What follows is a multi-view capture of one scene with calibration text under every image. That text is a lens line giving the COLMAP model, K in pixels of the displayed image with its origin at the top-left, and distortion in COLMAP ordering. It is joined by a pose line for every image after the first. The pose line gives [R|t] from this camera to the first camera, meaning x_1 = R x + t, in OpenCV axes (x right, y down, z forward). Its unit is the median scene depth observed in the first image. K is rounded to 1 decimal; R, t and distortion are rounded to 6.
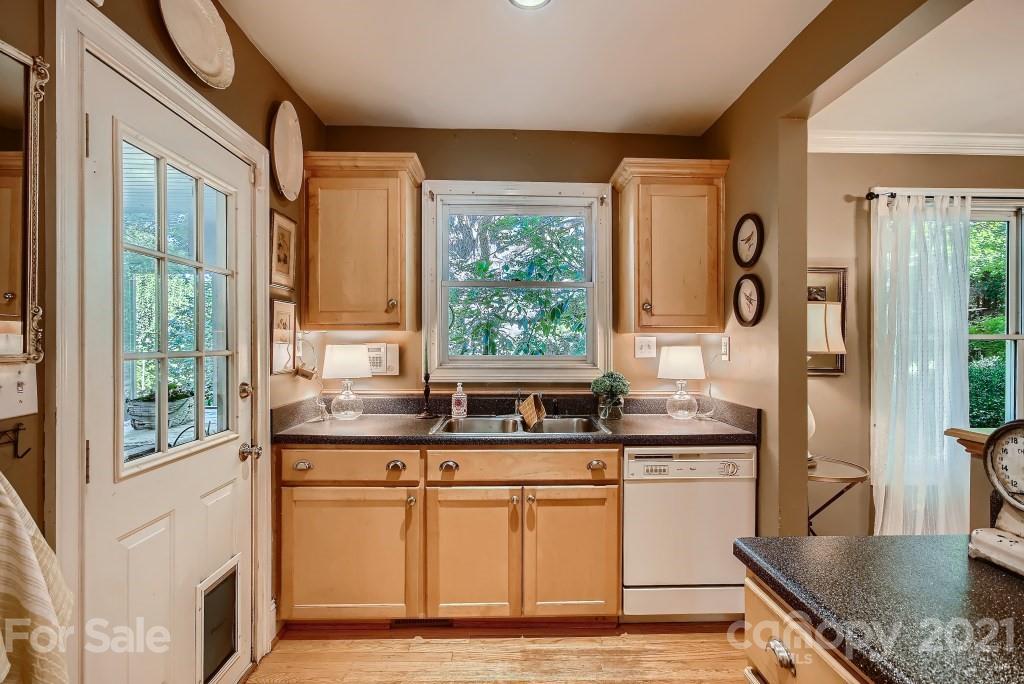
lens RADIAL K [[495.0, 0, 516.0], [0, 495.0, 344.4], [0, 0, 1]] dist [0.000242, 0.000487]
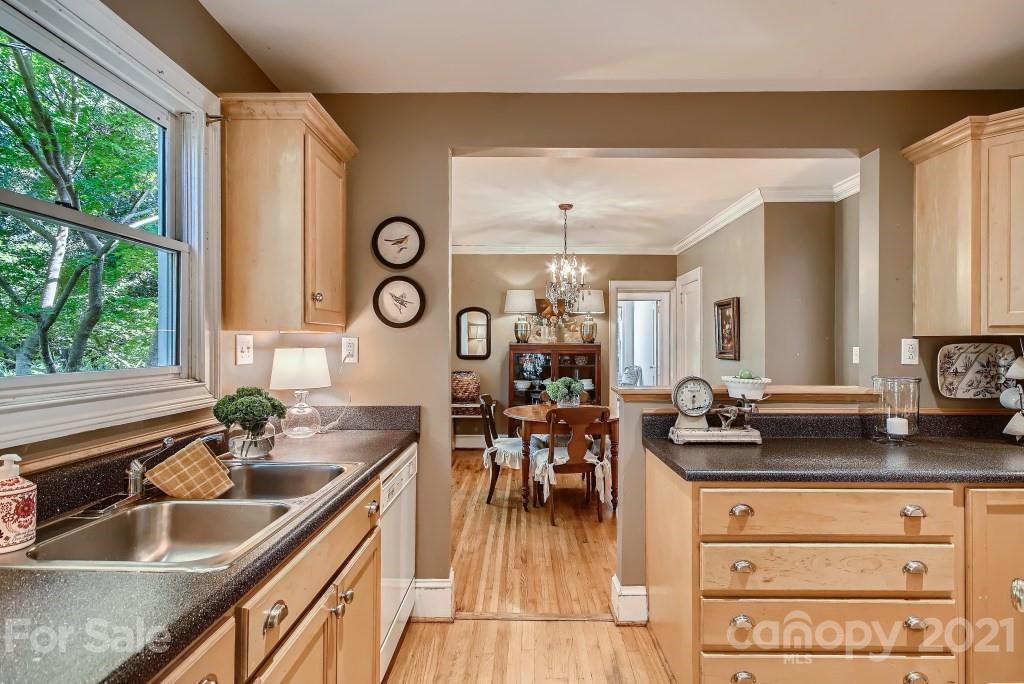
lens RADIAL K [[495.0, 0, 518.1], [0, 495.0, 341.7], [0, 0, 1]] dist [0.000242, 0.000487]
pose [[0.050541, 0.005333, 0.998708, -0.531177], [0.006338, 0.999964, -0.005660, 0.000424], [-0.998702, 0.006616, 0.050505, 0.703335]]
